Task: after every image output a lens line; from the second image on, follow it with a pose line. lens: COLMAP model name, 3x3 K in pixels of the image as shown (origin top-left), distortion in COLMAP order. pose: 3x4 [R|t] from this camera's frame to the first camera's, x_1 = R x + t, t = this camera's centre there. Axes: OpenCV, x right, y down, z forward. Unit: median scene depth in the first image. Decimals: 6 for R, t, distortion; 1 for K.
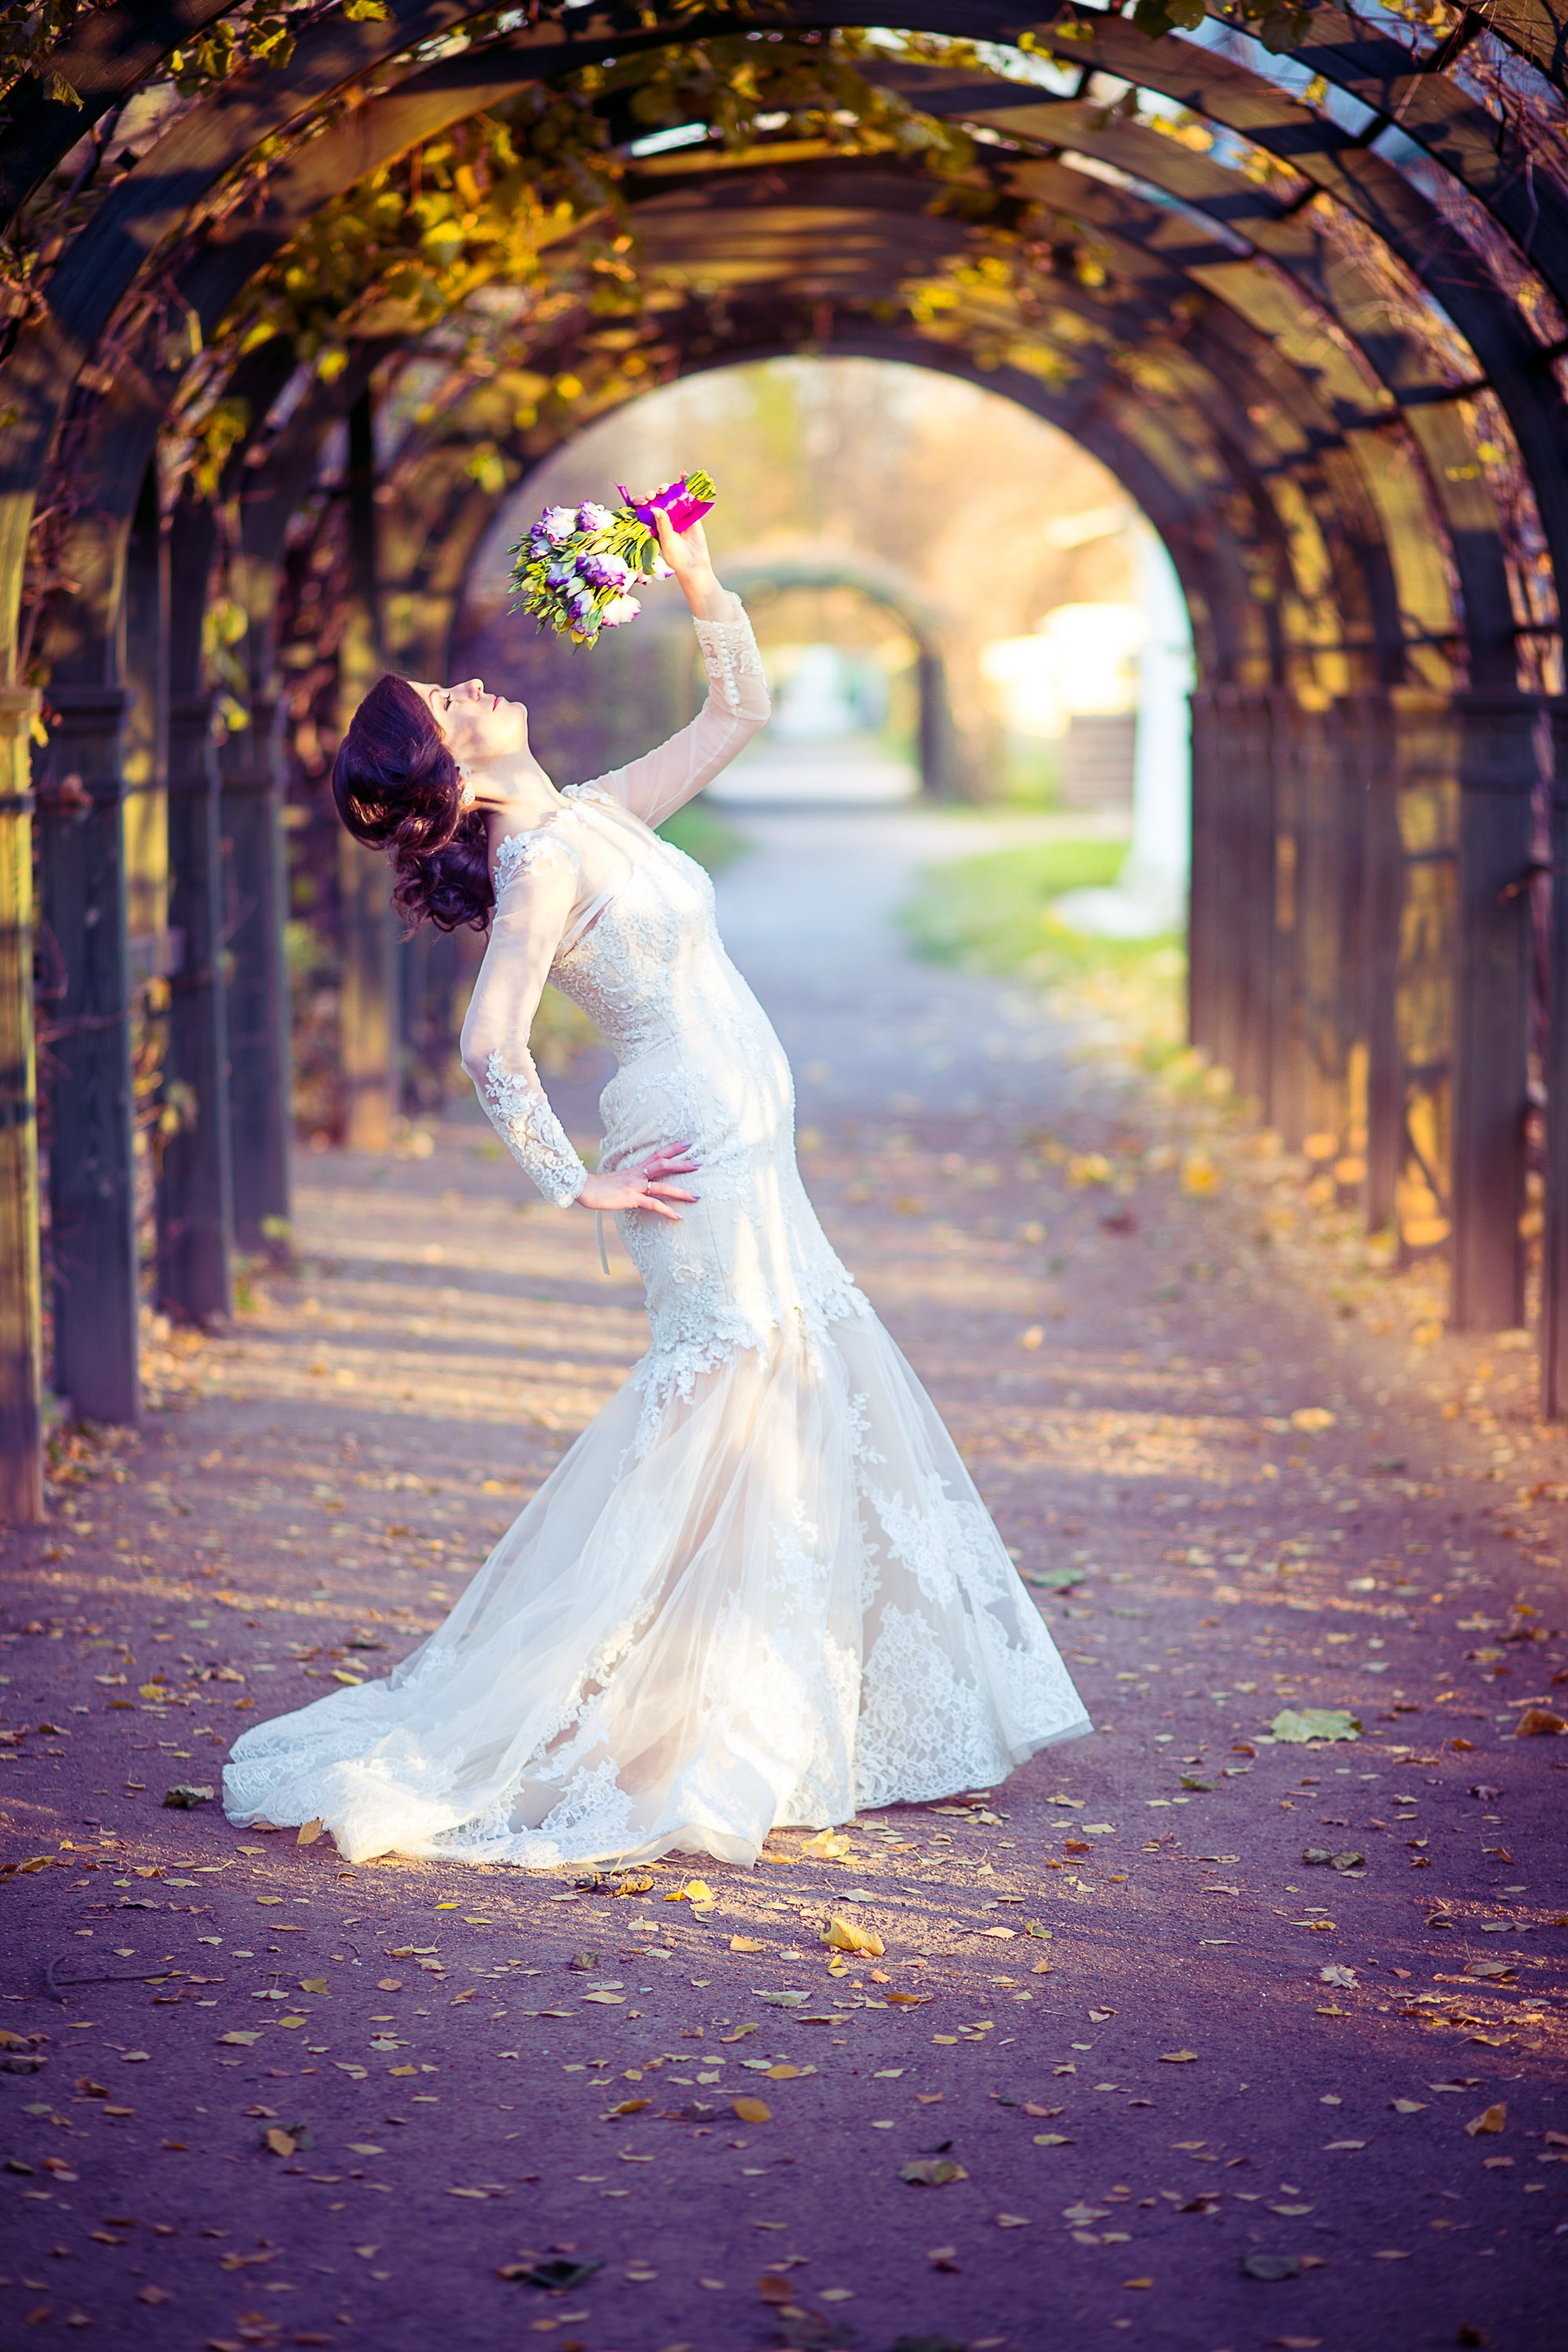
lens RADIAL K [[6540.8, 0, 779.6], [0, 6540.8, 1164.3], [0, 0, 1]] dist [-0.116638, 0.000000]
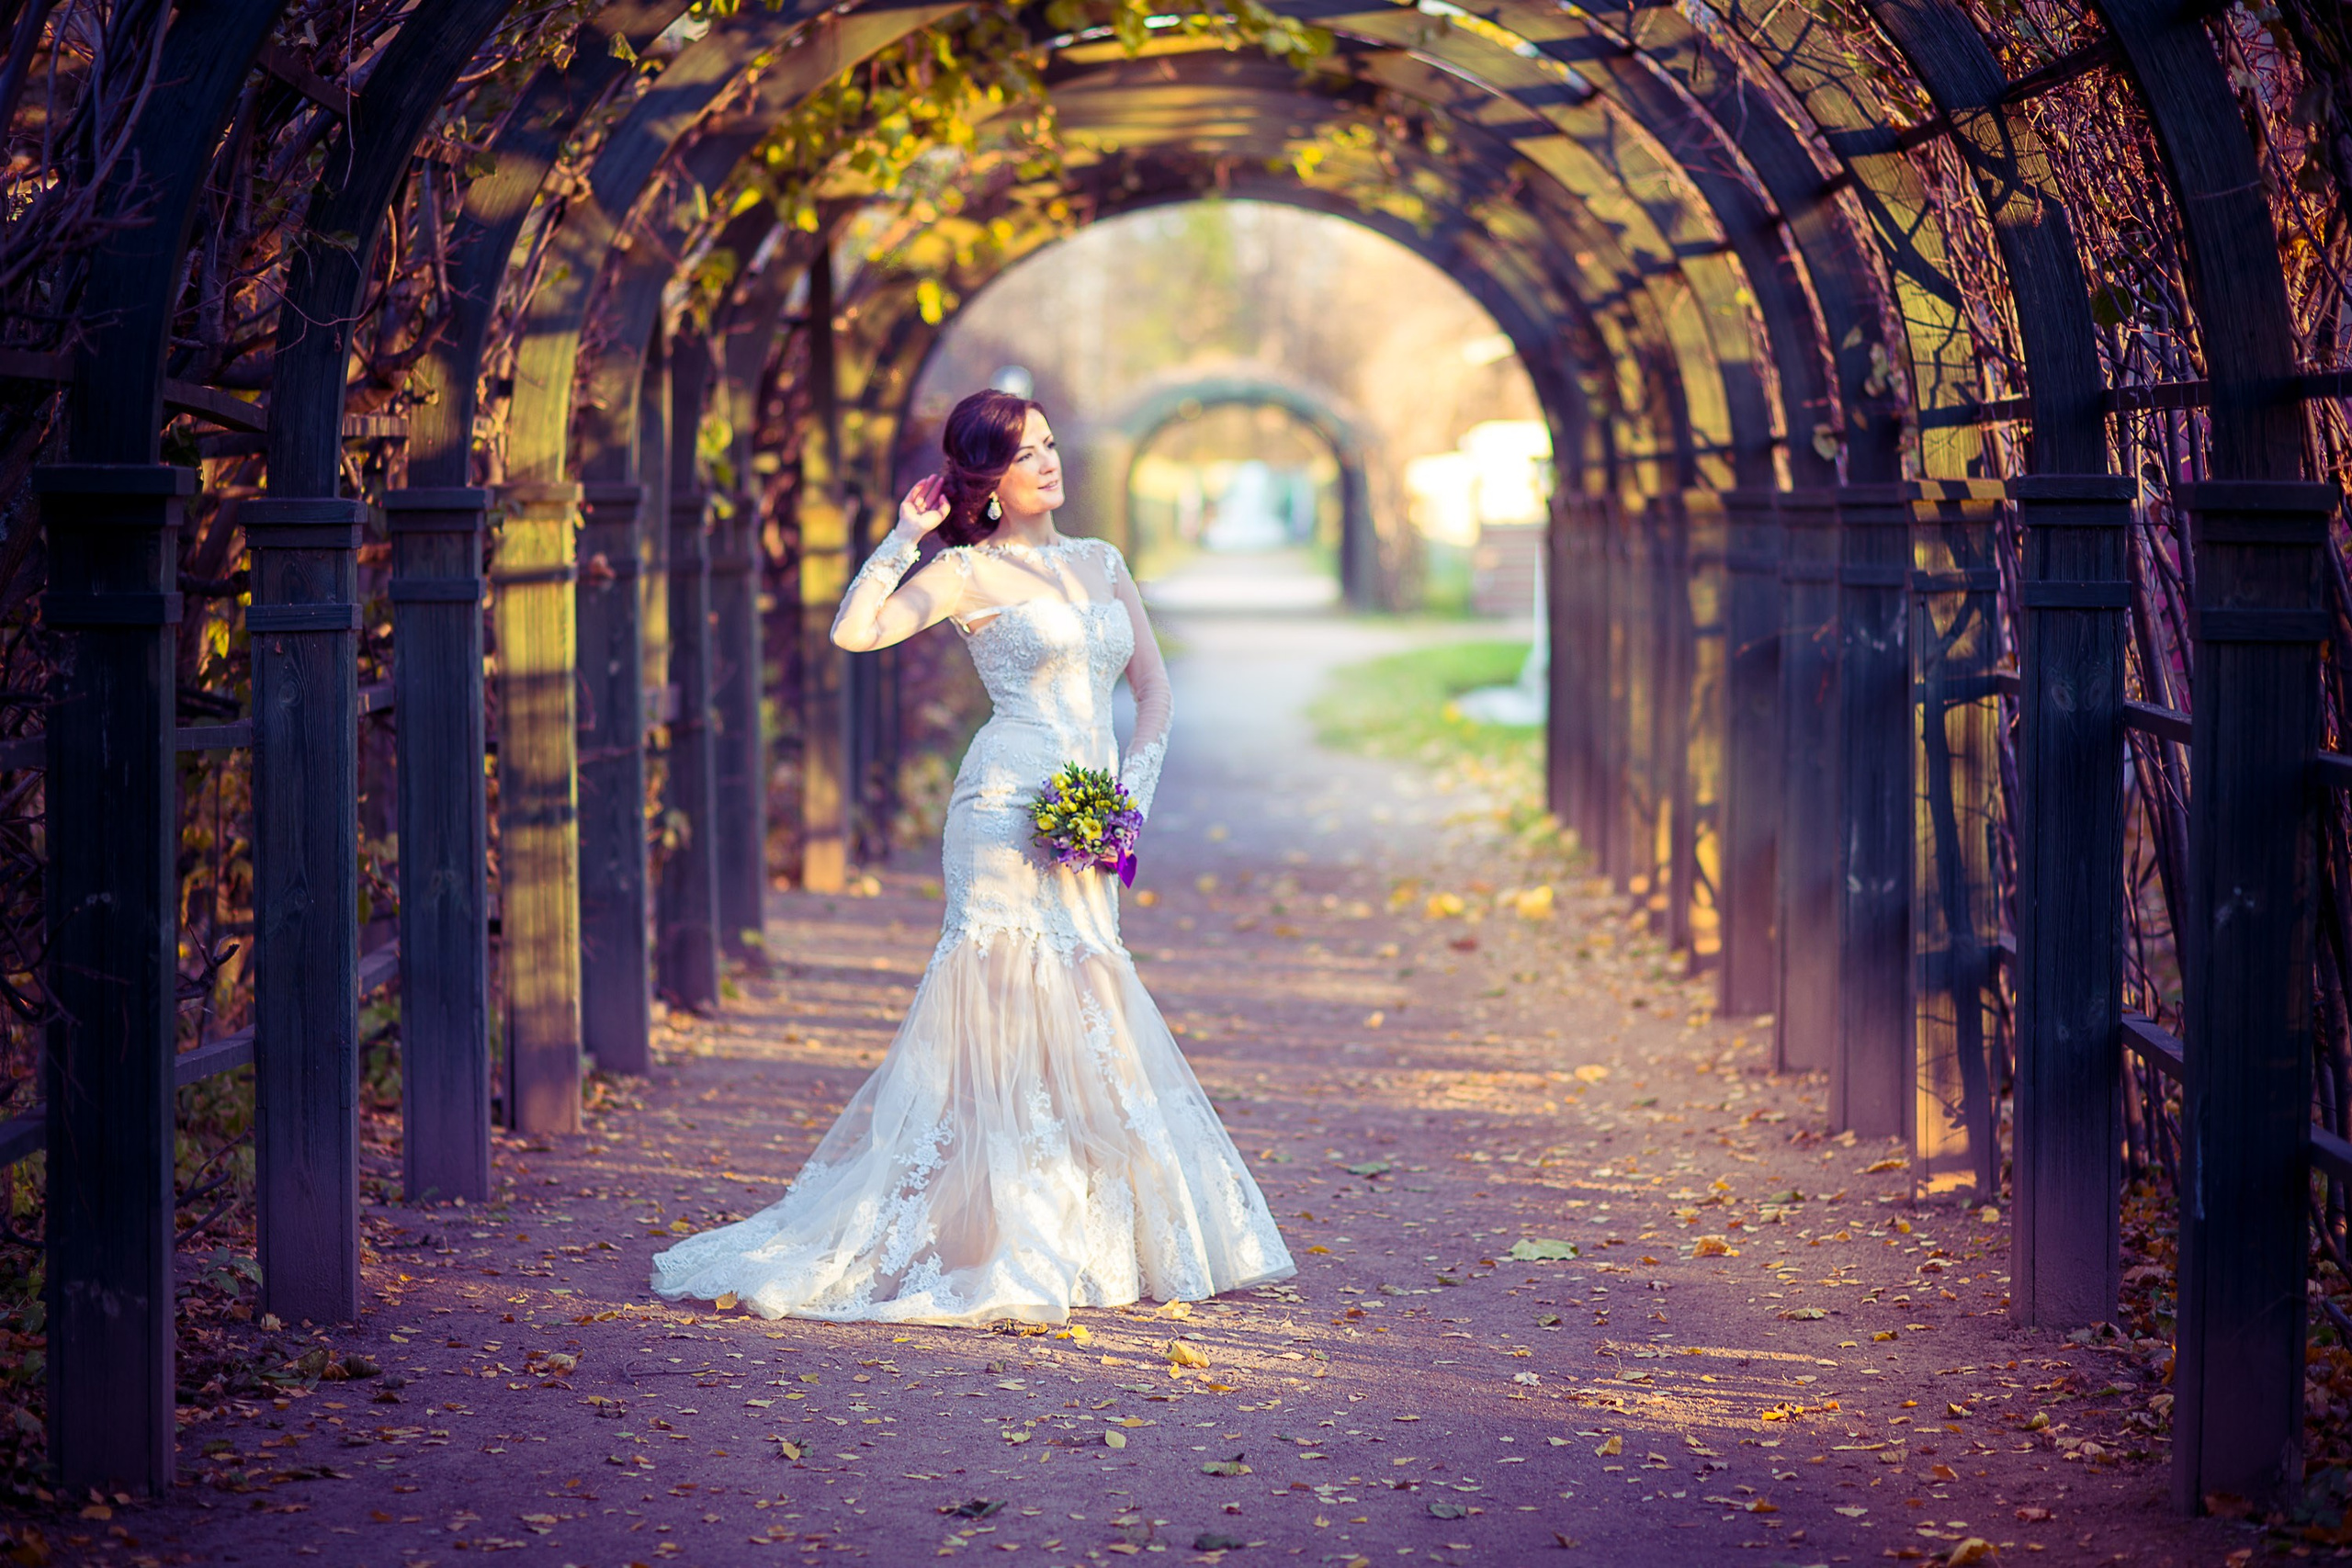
lens RADIAL K [[6540.2, 0, 1178.4], [0, 6540.2, 793.0], [0, 0, 1]] dist [-0.116638, 0.000000]
pose [[0.999980, 0.001742, -0.006023, 0.009965], [-0.001914, 0.999586, -0.028712, 0.020868], [0.005971, 0.028723, 0.999570, -0.238818]]
